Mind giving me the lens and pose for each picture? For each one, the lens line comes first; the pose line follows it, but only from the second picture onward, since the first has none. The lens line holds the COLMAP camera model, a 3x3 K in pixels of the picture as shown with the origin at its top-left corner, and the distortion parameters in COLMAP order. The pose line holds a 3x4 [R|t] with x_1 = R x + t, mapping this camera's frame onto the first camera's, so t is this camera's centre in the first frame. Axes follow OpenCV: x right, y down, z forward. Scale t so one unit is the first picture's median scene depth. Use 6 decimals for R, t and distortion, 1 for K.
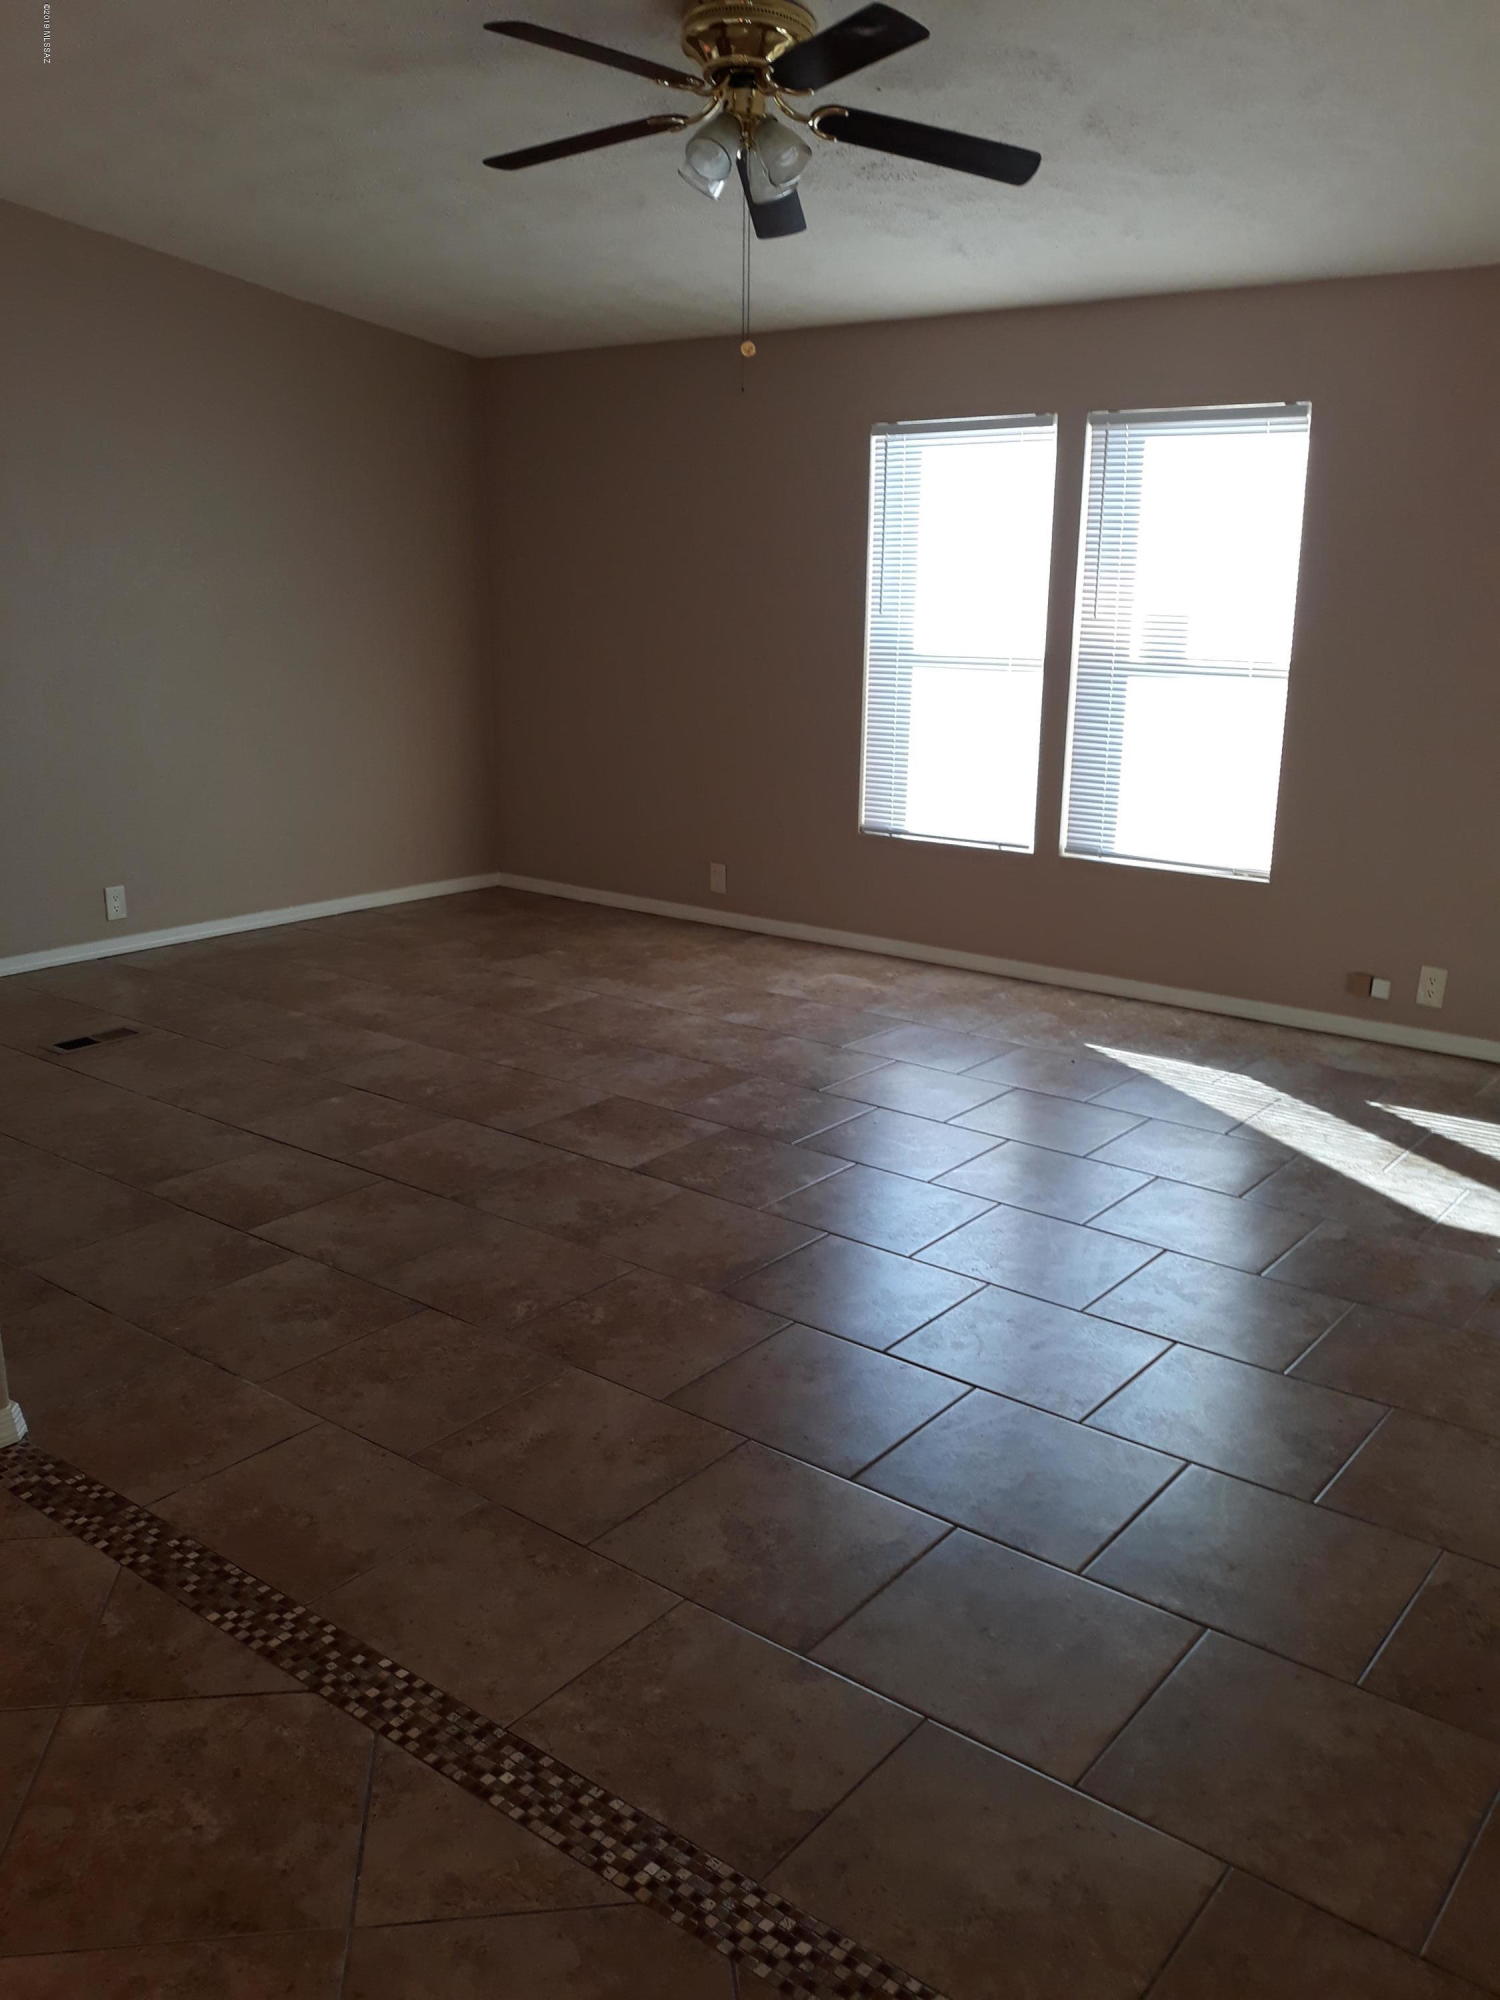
lens RADIAL K [[1650.5, 0, 740.1], [0, 1650.5, 995.8], [0, 0, 1]] dist [0.056184, -0.157717]
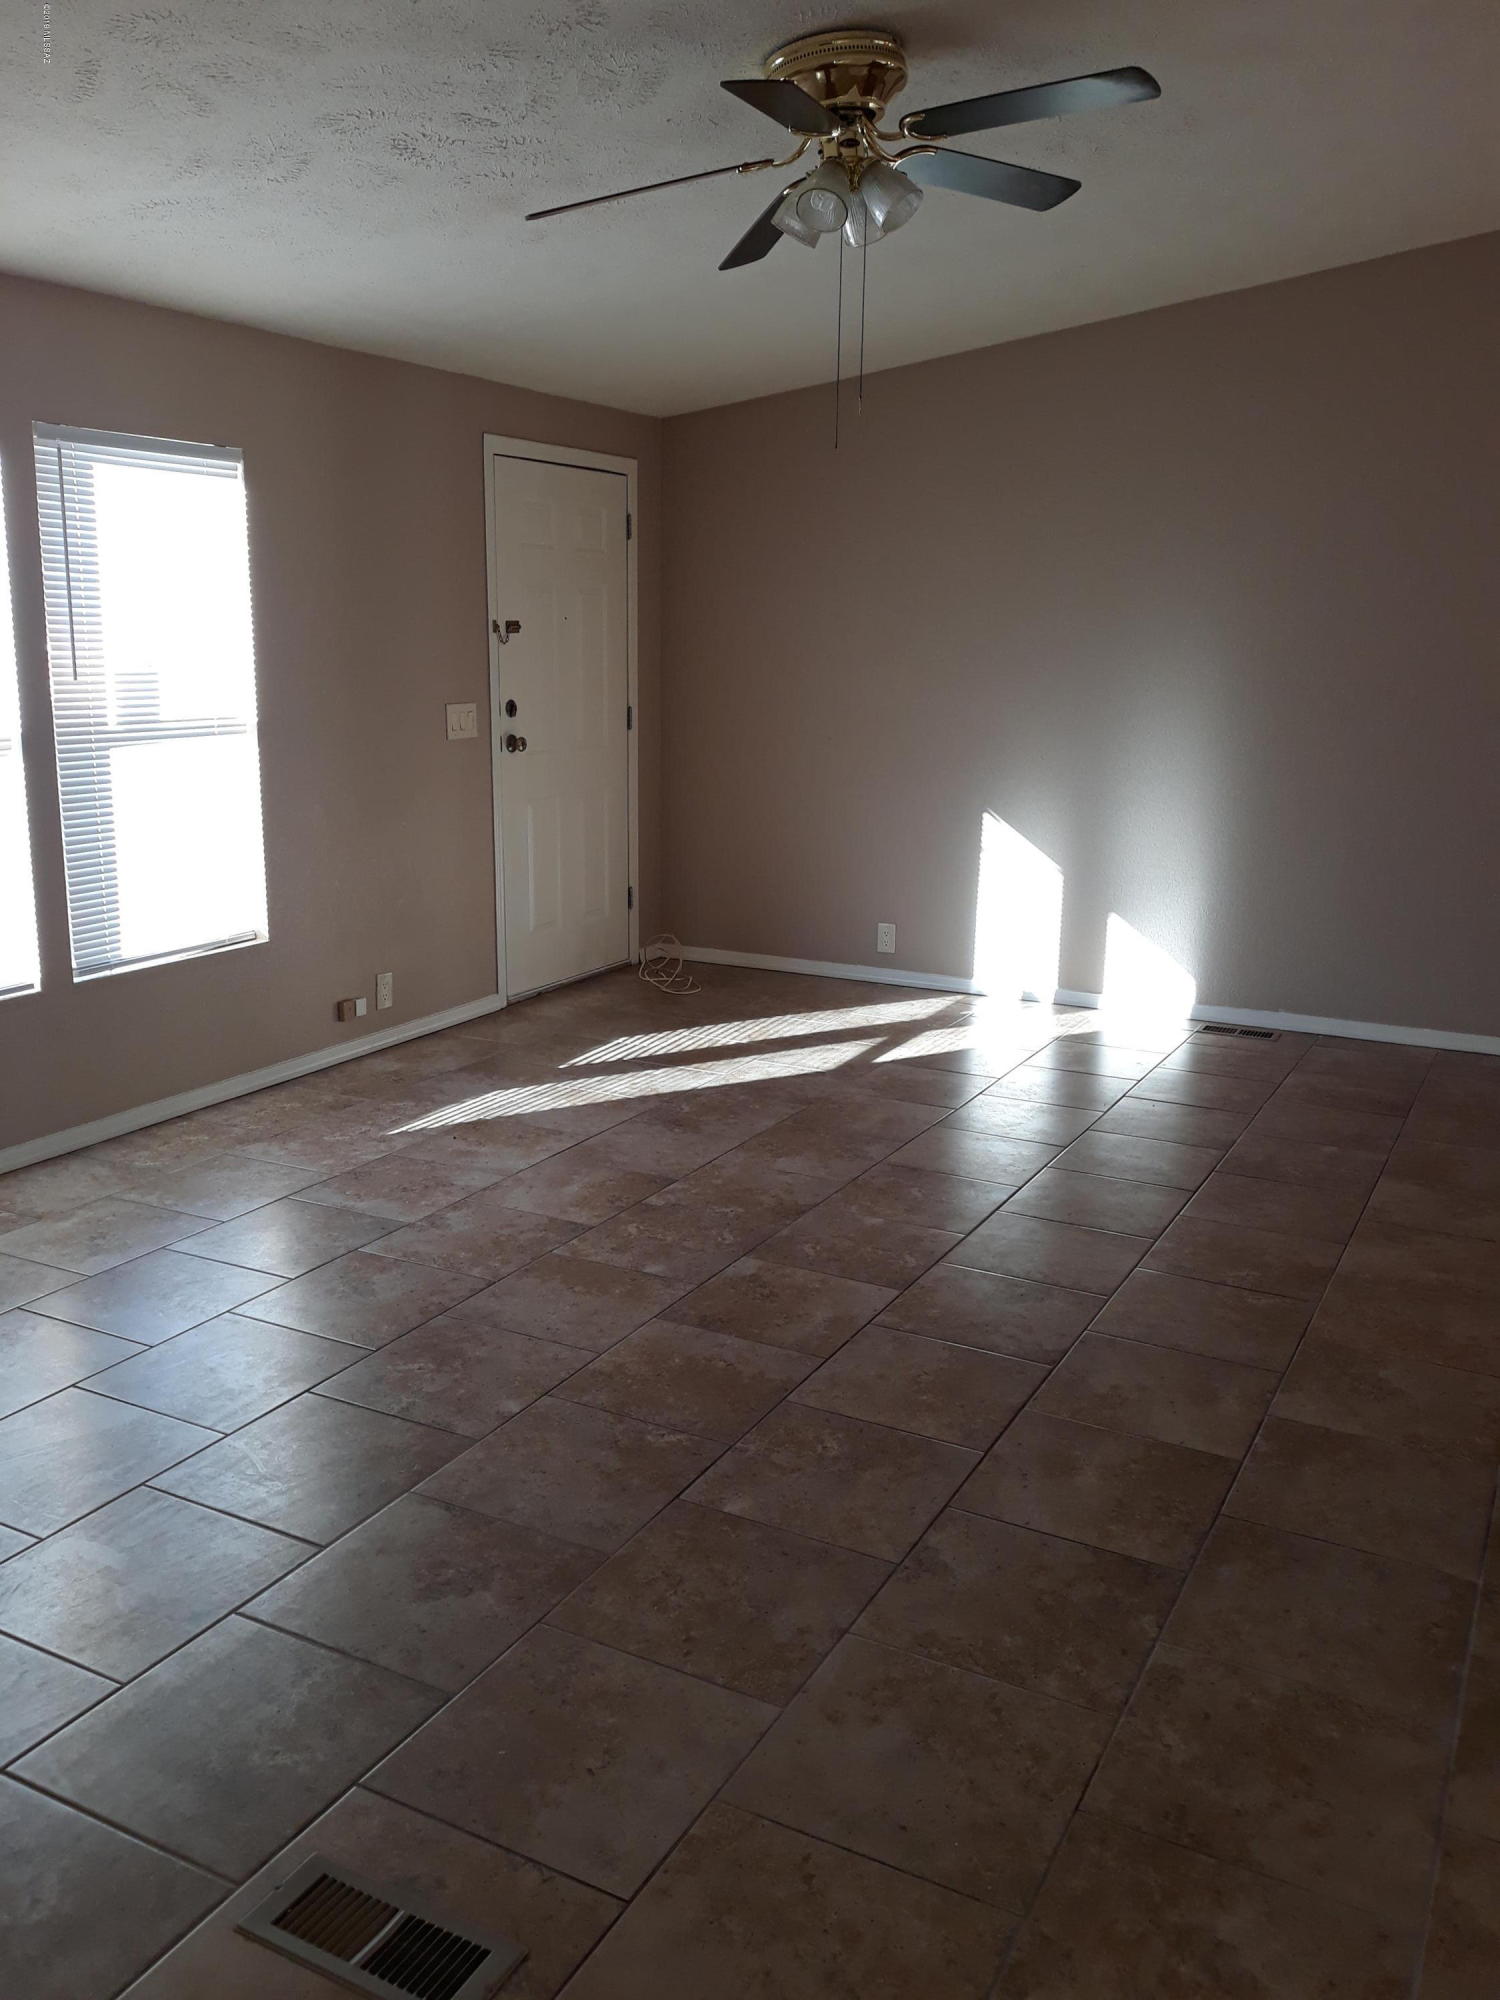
lens RADIAL K [[1650.5, 0, 740.1], [0, 1650.5, 995.8], [0, 0, 1]] dist [0.056184, -0.157717]
pose [[-0.179640, -0.228252, 0.956886, -0.713458], [0.231435, 0.935602, 0.266623, -0.250412], [-0.956121, 0.269353, -0.115246, 0.921001]]
